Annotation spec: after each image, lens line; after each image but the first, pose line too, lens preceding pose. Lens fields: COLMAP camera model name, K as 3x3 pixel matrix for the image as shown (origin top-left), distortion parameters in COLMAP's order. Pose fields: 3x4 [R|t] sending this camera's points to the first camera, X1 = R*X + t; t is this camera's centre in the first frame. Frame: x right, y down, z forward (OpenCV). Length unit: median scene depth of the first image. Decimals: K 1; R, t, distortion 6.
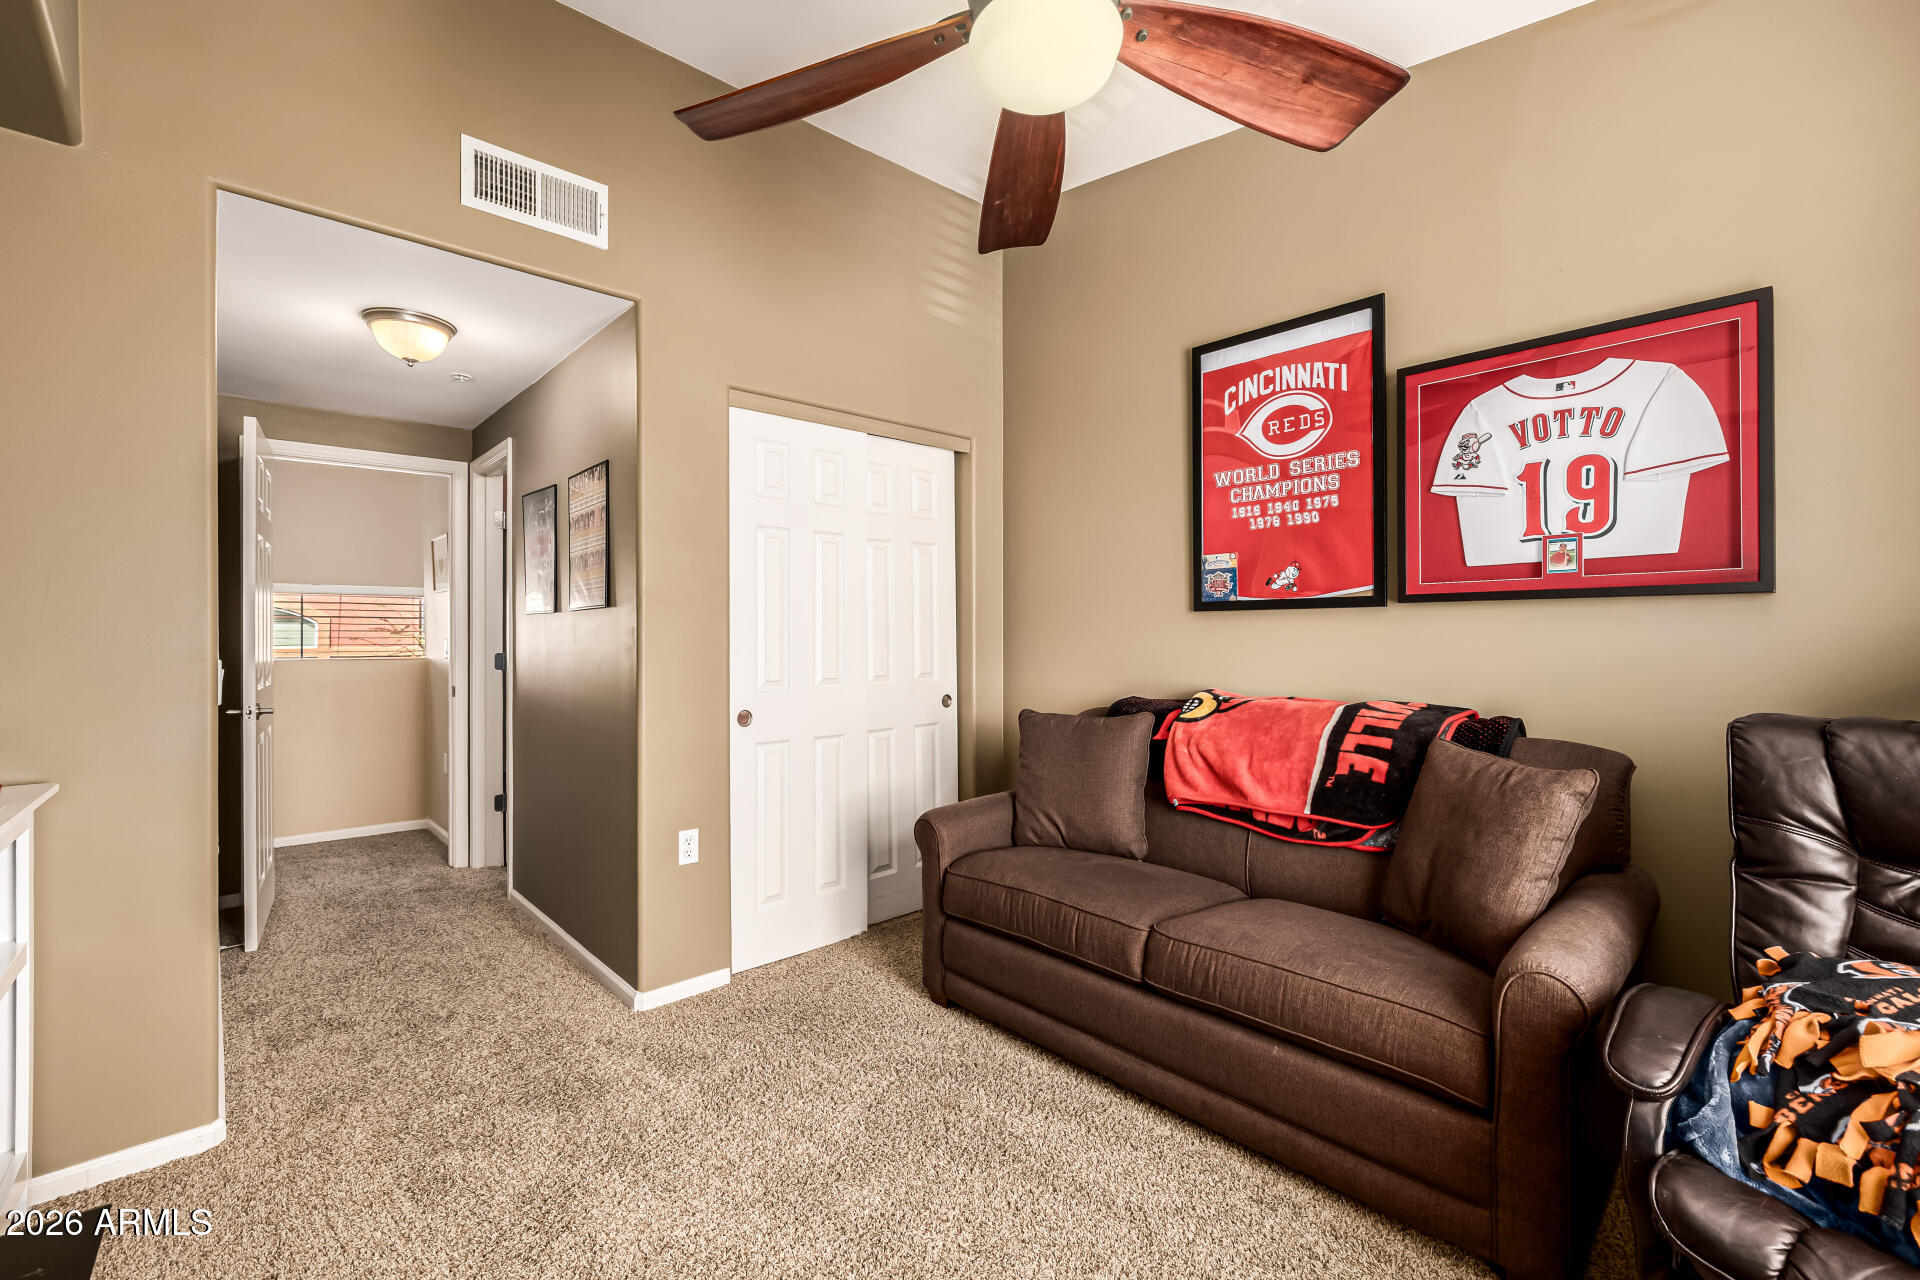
lens RADIAL K [[813.6, 0, 963.9], [0, 813.6, 621.9], [0, 0, 1]] dist [0.000758, 0.000619]
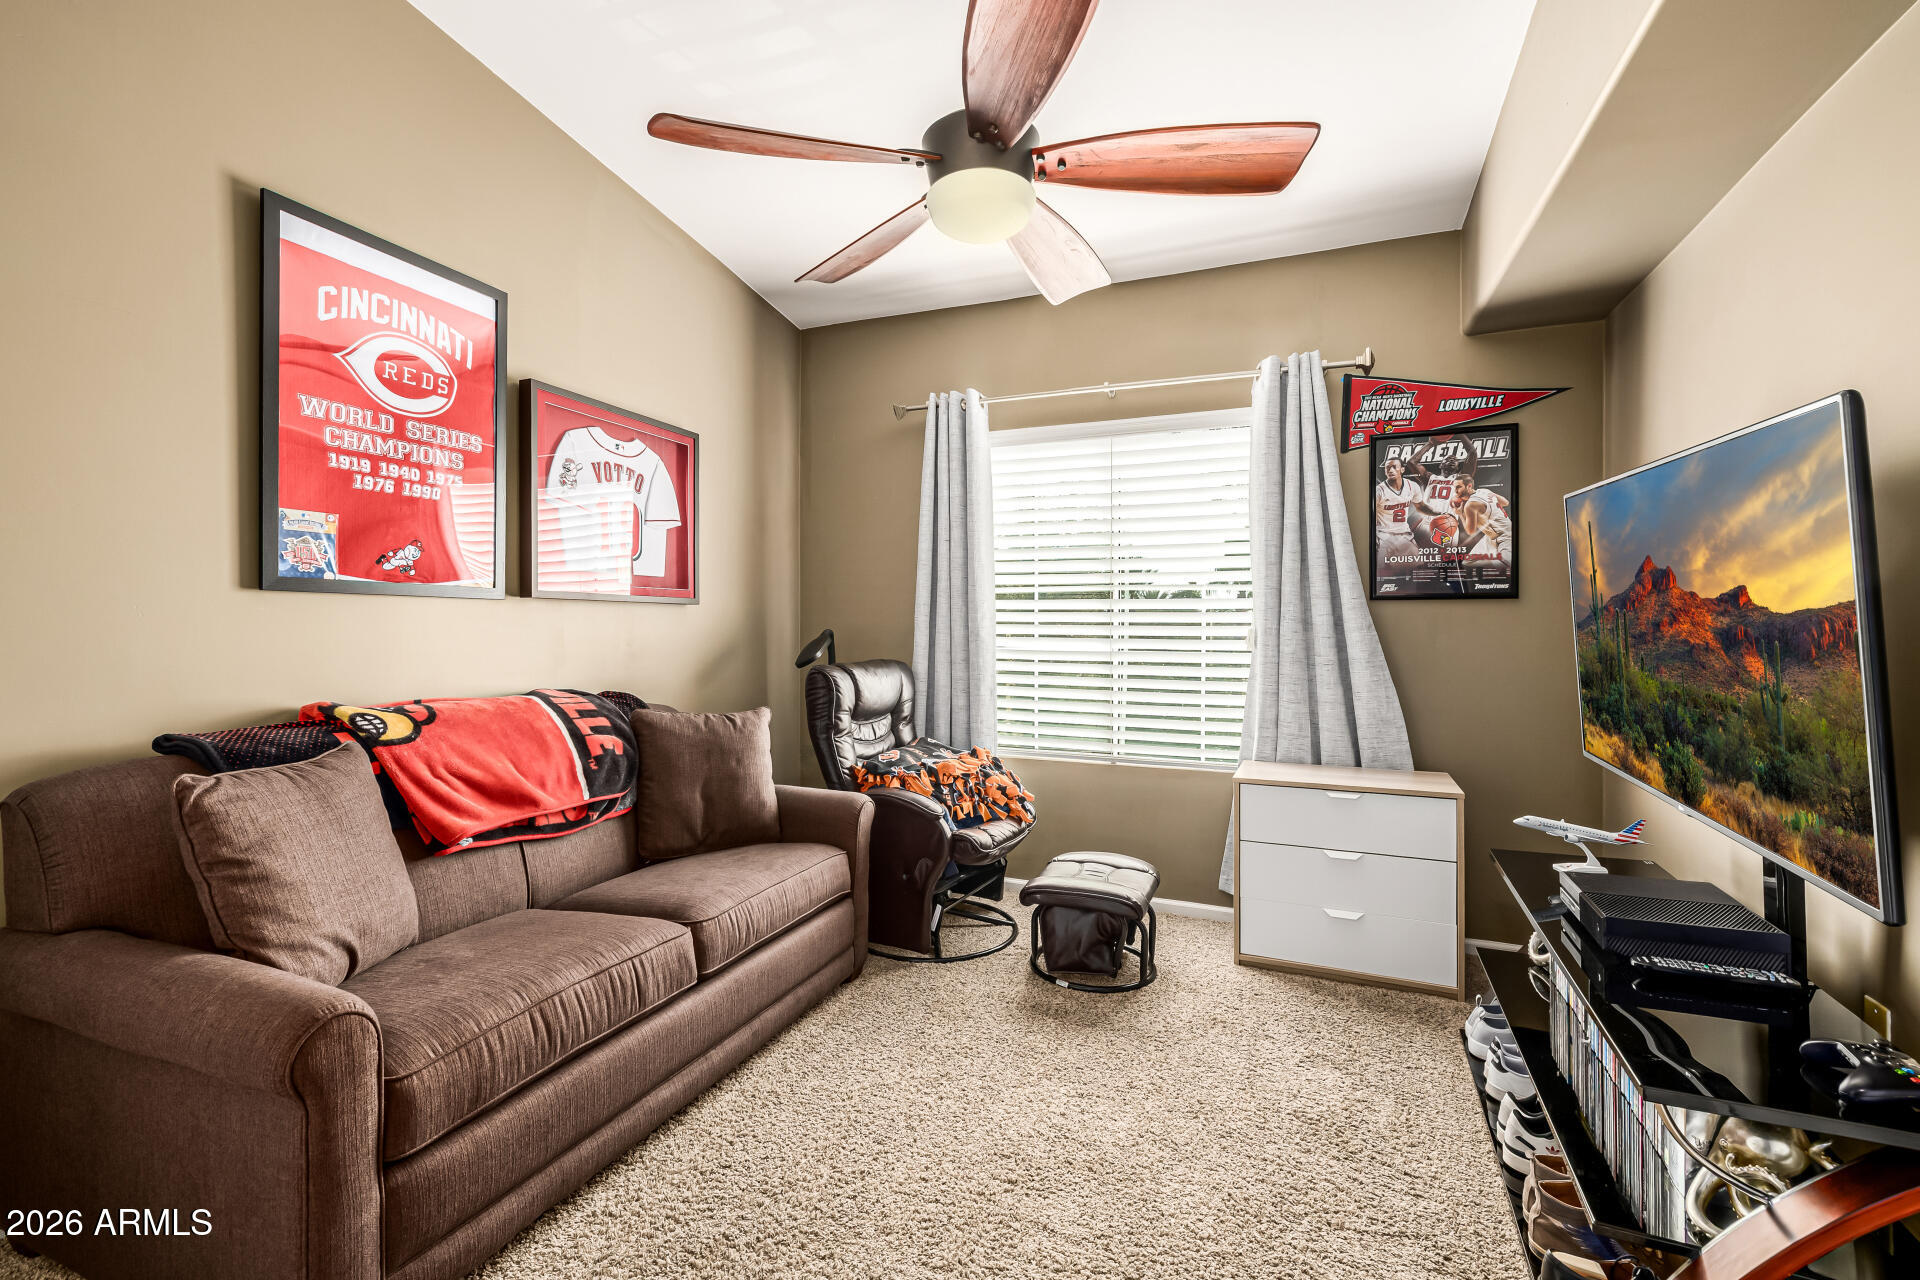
lens RADIAL K [[813.6, 0, 973.6], [0, 813.6, 606.3], [0, 0, 1]] dist [0.000758, 0.000619]
pose [[-0.424412, 0.028139, 0.905032, -0.608129], [-0.014731, 0.999170, -0.037974, 0.018379], [-0.905350, -0.029449, -0.423645, 0.831992]]
